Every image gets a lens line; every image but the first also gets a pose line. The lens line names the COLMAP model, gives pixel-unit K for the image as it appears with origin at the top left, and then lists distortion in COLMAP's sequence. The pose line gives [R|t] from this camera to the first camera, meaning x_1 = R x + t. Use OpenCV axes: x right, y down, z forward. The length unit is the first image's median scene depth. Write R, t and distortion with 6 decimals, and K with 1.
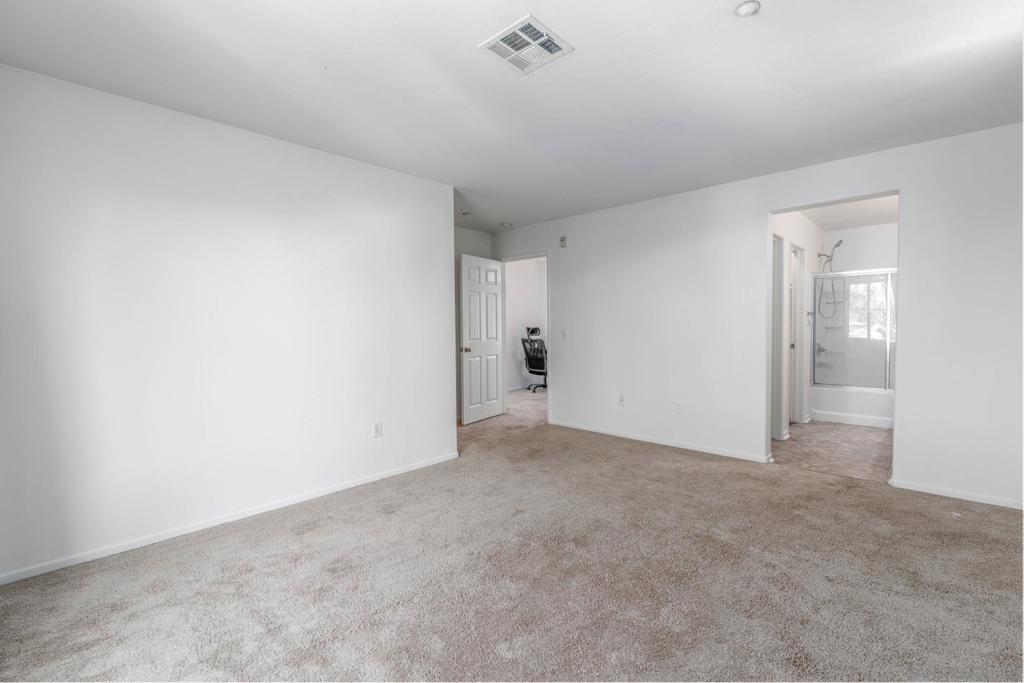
lens RADIAL K [[445.6, 0, 514.8], [0, 445.6, 341.5], [0, 0, 1]] dist [-0.002129, 0.000150]
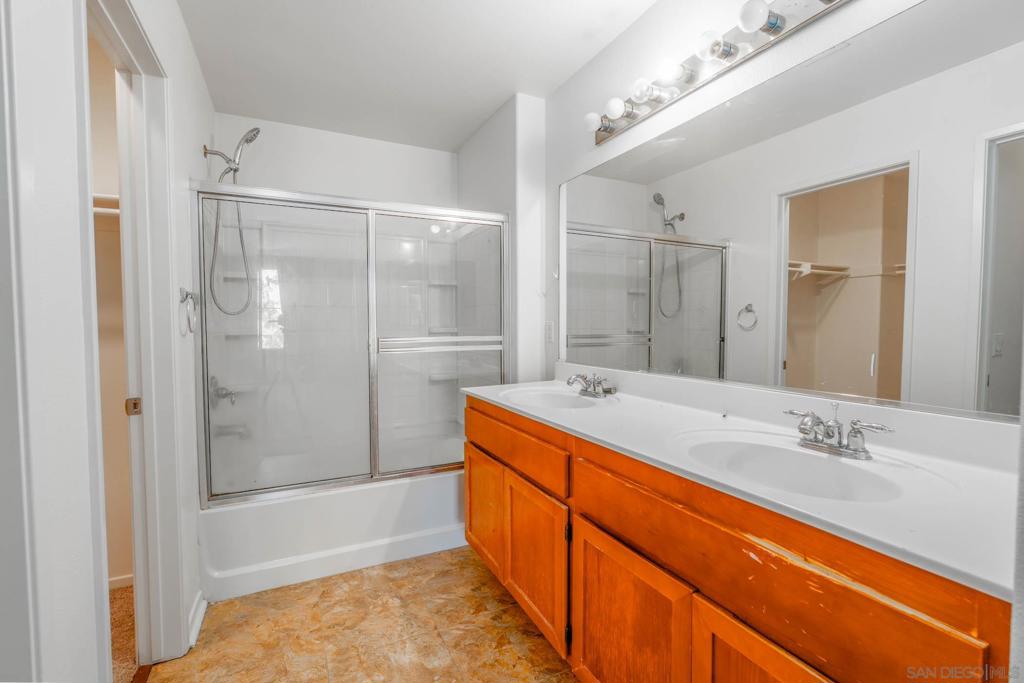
lens RADIAL K [[453.6, 0, 512.0], [0, 453.6, 341.5], [0, 0, 1]] dist [-0.001801, -0.000389]
pose [[0.345334, -0.026245, 0.938113, 0.420439], [0.032861, 0.999334, 0.015861, -0.026584], [-0.937904, 0.025350, 0.345967, 0.646762]]
